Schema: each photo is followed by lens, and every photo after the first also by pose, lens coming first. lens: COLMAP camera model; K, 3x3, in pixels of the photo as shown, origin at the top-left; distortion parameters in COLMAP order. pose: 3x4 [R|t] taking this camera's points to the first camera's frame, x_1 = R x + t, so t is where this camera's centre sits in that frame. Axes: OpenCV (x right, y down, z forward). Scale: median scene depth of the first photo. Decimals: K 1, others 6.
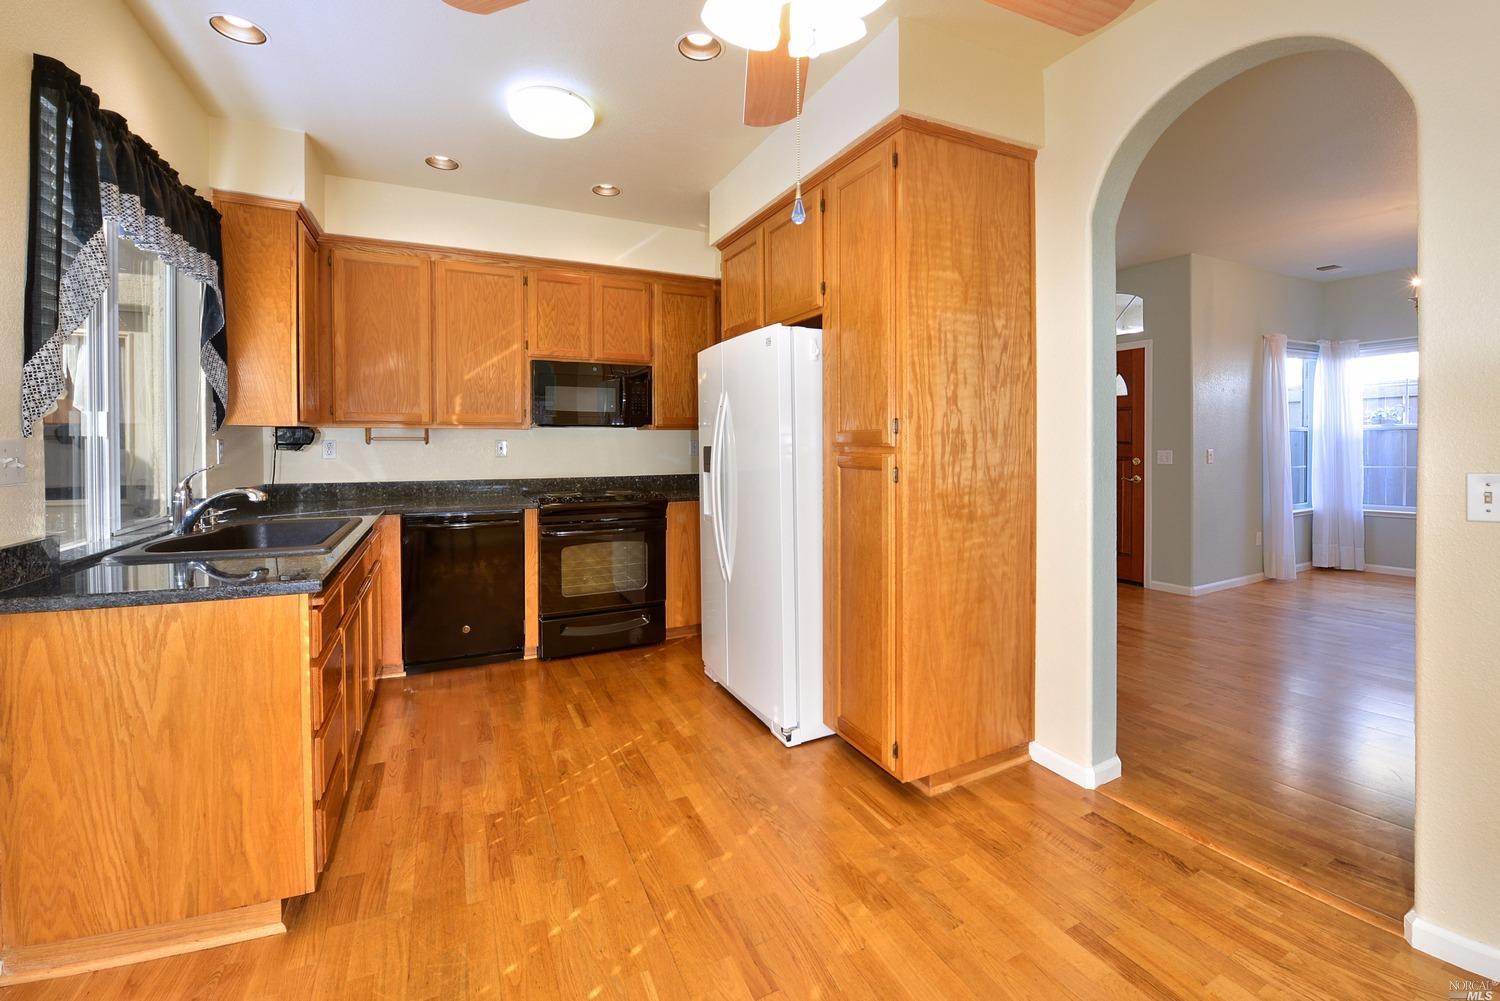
lens RADIAL K [[620.1, 0, 750.9], [0, 620.1, 400.5], [0, 0, 1]] dist [-0.041845, 0.000007]
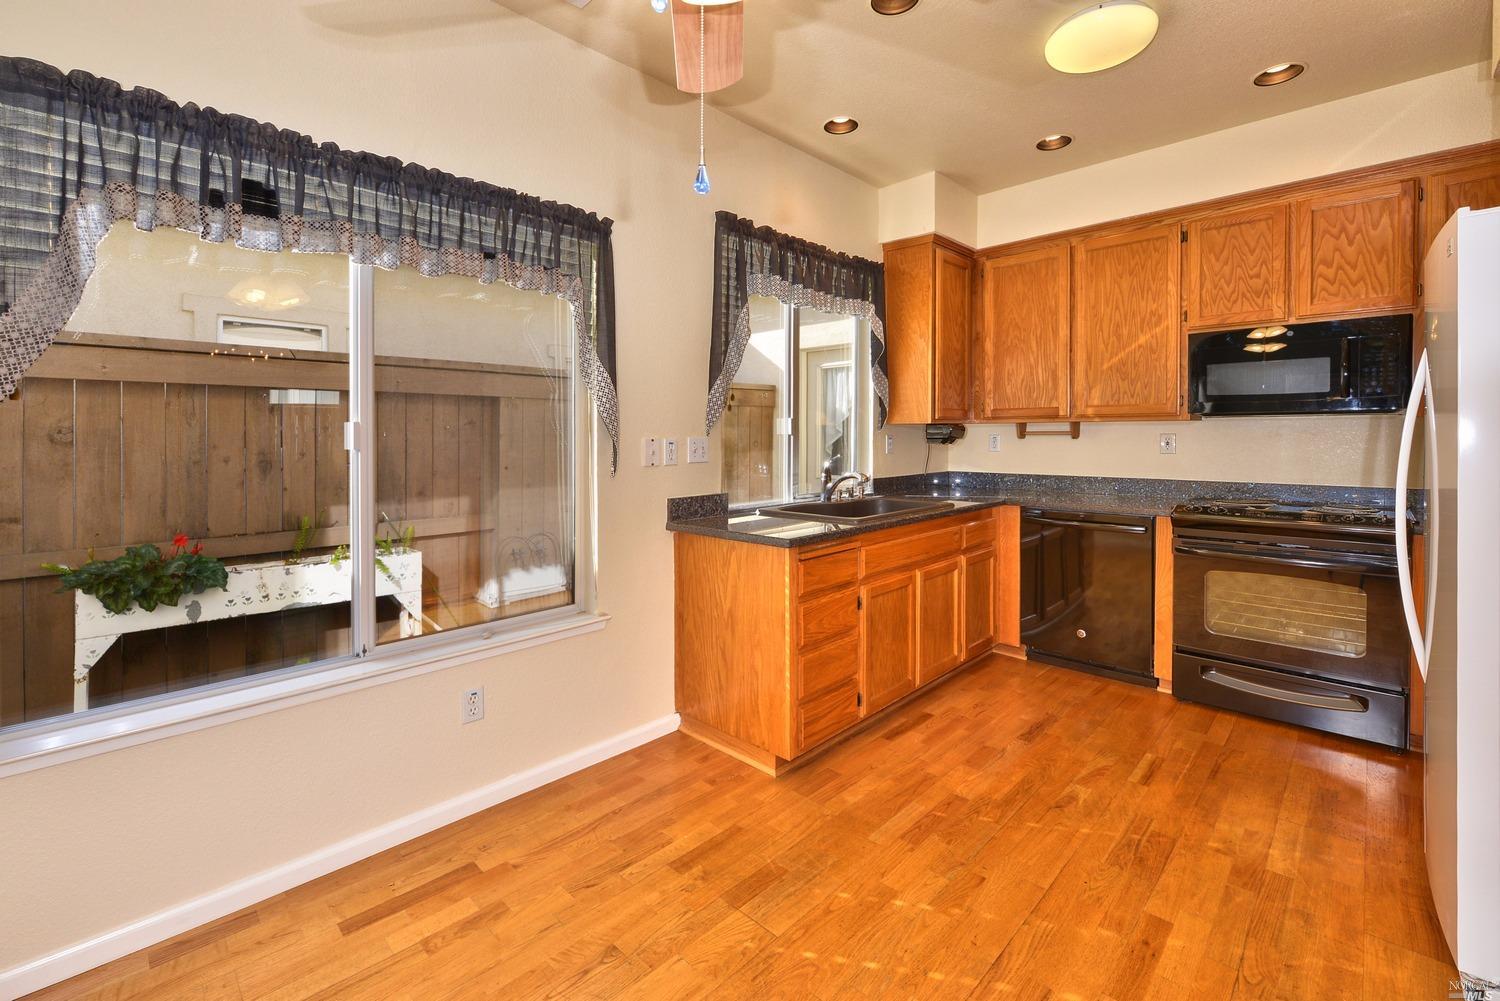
lens RADIAL K [[646.3, 0, 752.1], [0, 646.3, 435.9], [0, 0, 1]] dist [-0.000434, 0.000076]
pose [[0.336384, 0.005189, -0.941710, 0.325668], [0.066801, 0.997334, 0.029357, 0.005179], [0.939352, -0.072783, 0.335141, 0.217927]]
